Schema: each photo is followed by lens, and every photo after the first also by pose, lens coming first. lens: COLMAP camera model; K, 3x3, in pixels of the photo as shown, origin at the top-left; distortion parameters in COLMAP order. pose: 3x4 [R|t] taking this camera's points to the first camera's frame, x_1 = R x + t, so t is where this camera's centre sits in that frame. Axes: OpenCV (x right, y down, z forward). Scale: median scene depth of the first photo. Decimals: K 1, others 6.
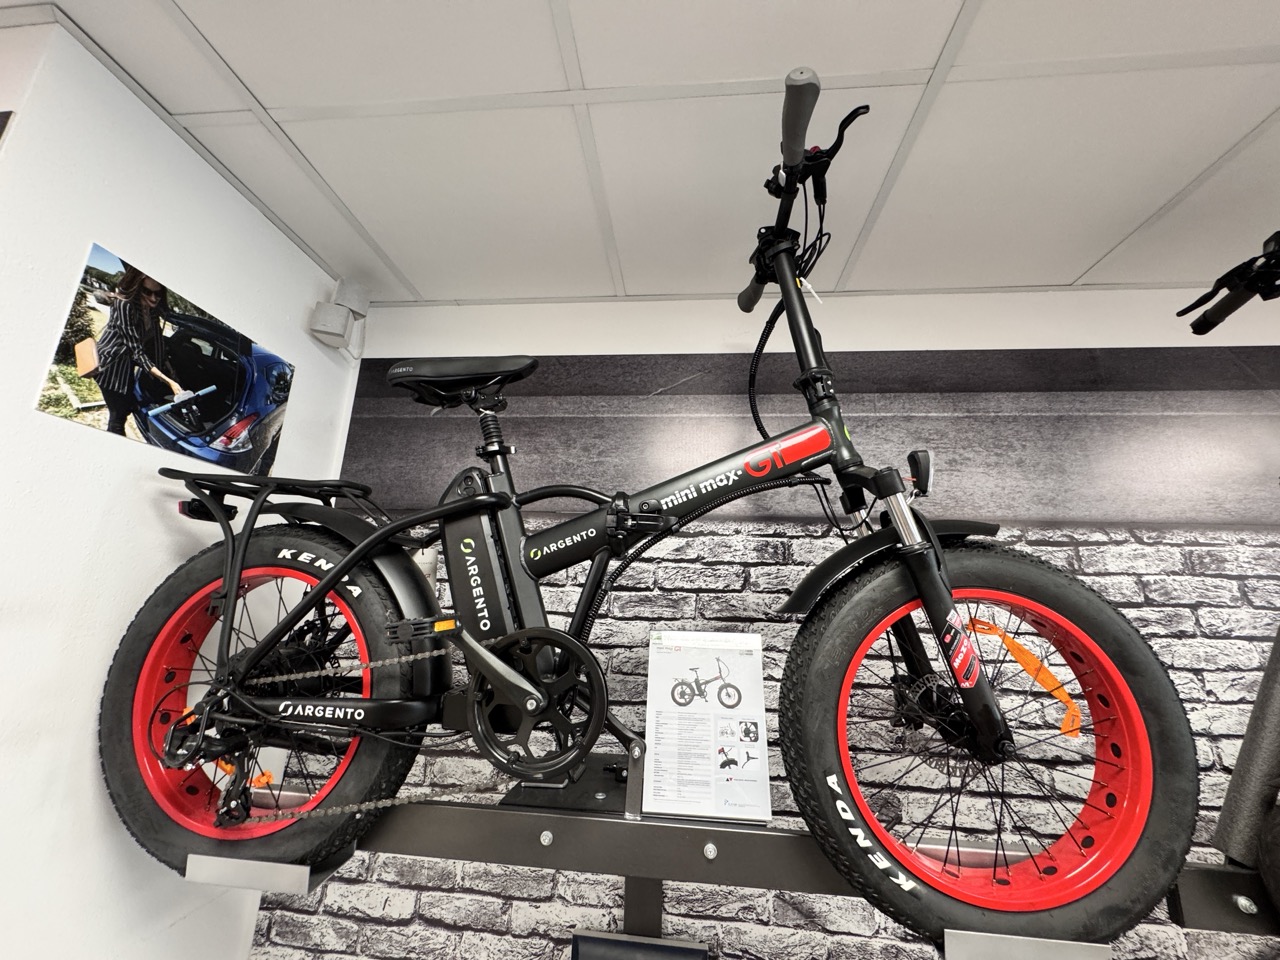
lens RADIAL K [[511.2, 0, 633.2], [0, 511.2, 479.6], [0, 0, 1]] dist [-0.000279, 0.000161]
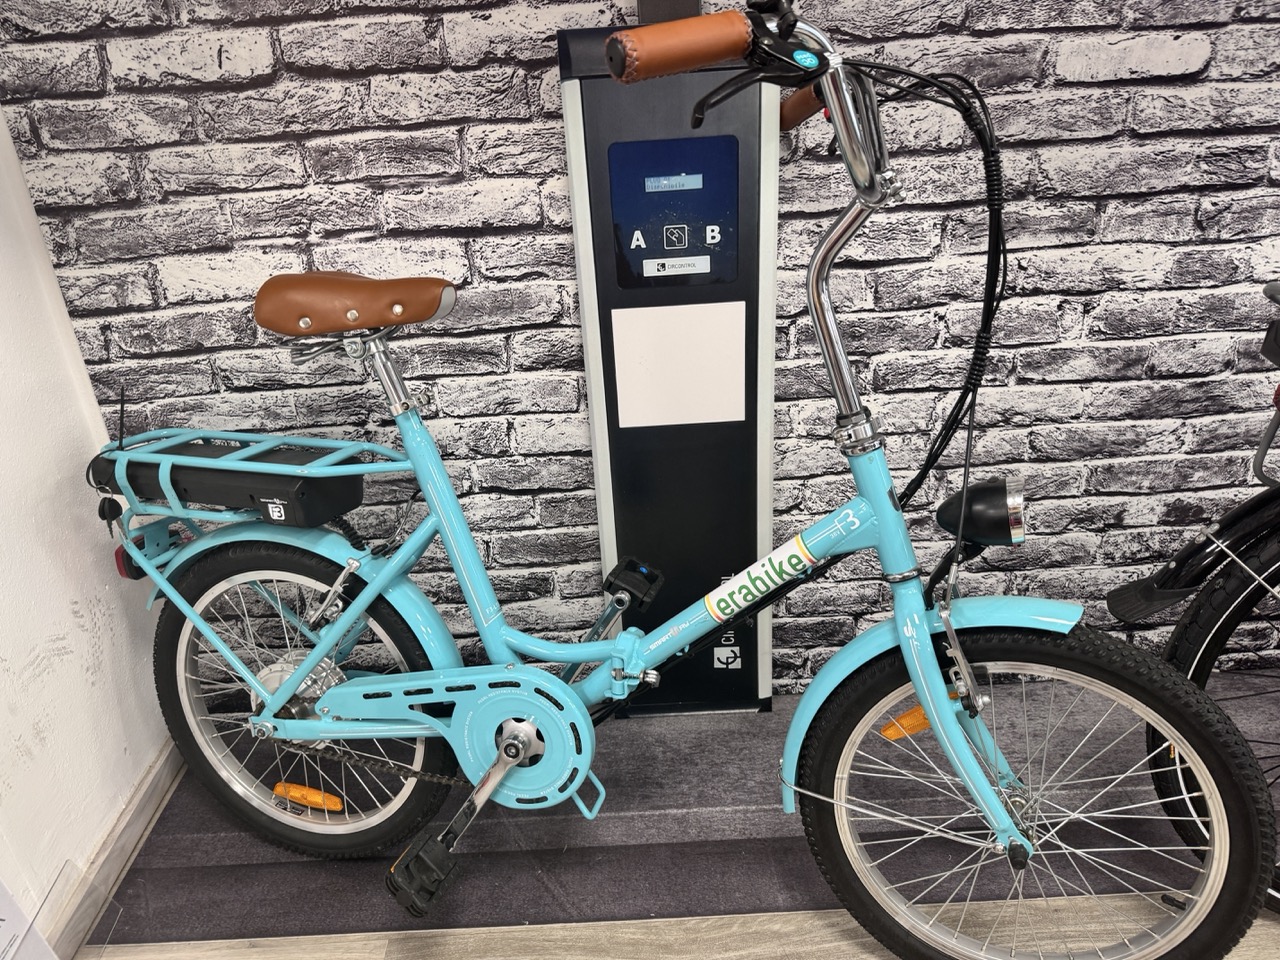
lens RADIAL K [[911.7, 0, 627.3], [0, 911.7, 485.9], [0, 0, 1]] dist [0.014955, -0.026987]
pose [[0.988538, -0.138698, 0.059620, -0.166550], [0.067210, 0.757935, 0.648858, 0.581084], [-0.135183, -0.637414, 0.758570, -0.153220]]
